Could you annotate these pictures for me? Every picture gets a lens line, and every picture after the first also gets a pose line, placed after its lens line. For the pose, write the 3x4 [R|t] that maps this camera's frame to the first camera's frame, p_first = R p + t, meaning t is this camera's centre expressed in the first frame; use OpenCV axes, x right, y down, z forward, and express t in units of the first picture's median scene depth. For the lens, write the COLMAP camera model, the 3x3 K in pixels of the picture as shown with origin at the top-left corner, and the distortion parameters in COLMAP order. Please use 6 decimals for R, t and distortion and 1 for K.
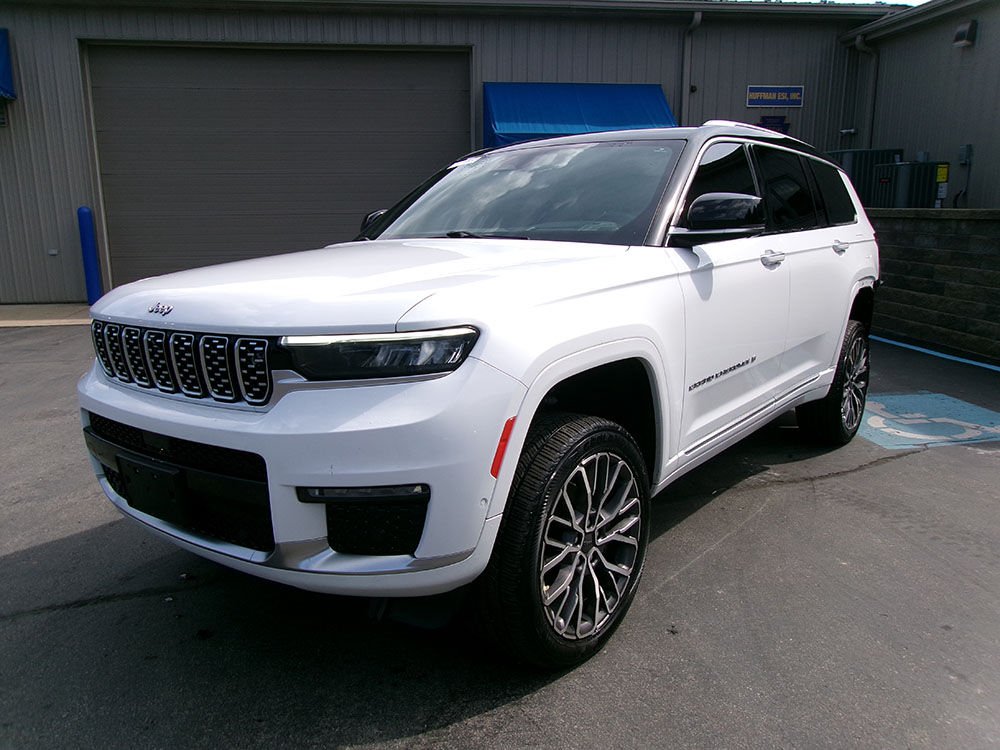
lens RADIAL K [[774.6, 0, 492.3], [0, 774.6, 377.8], [0, 0, 1]] dist [-0.017717, 0.021885]
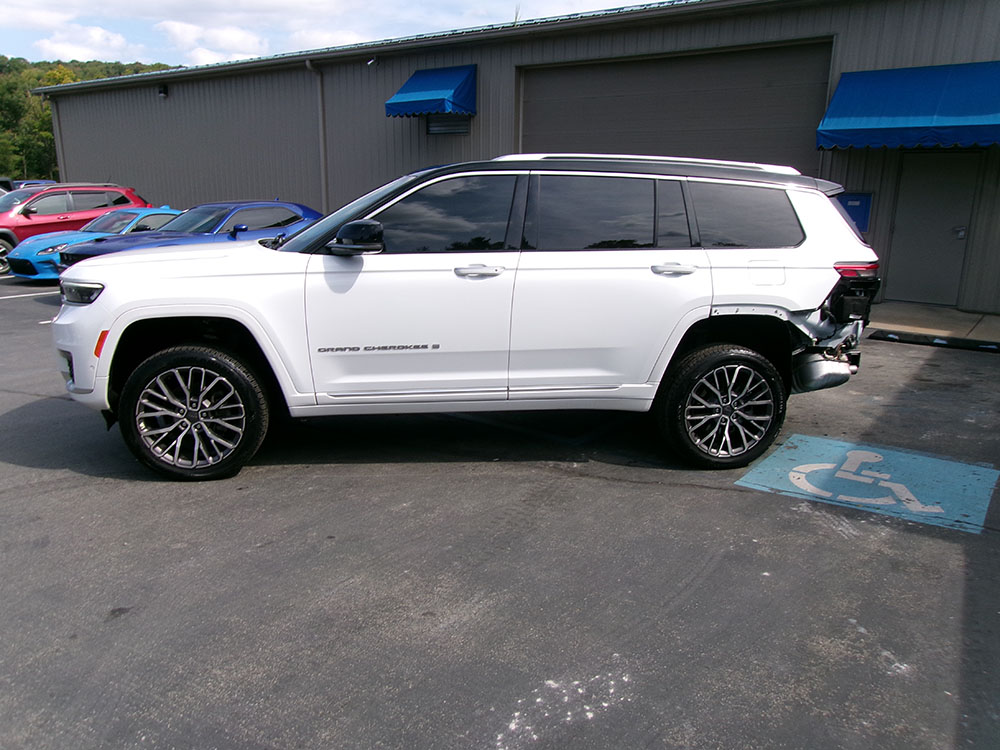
lens RADIAL K [[774.6, 0, 497.3], [0, 774.6, 377.8], [0, 0, 1]] dist [-0.017717, 0.021885]
pose [[0.720635, 0.181421, -0.669157, 0.942378], [-0.163182, 0.982425, 0.090619, -0.078184], [0.673837, 0.043892, 0.737575, 0.085191]]
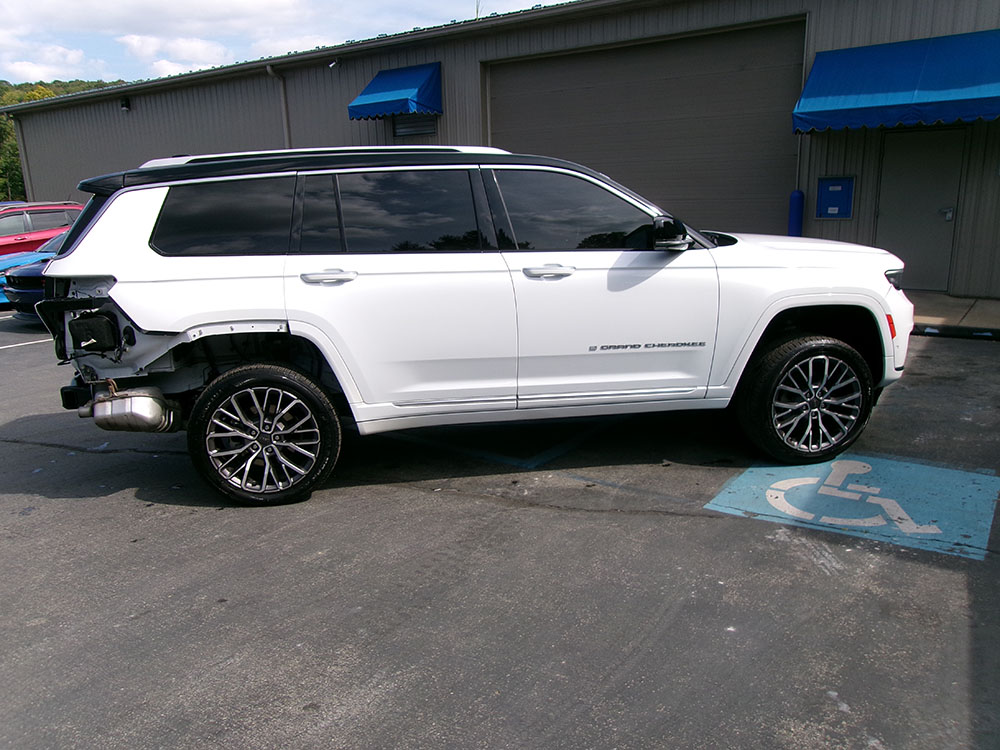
lens RADIAL K [[774.6, 0, 500.7], [0, 774.6, 377.5], [0, 0, 1]] dist [-0.017717, 0.021885]
pose [[0.732463, 0.147085, -0.664729, 0.913711], [-0.120711, 0.988971, 0.085819, -0.096829], [0.670020, 0.017381, 0.742139, 0.222430]]
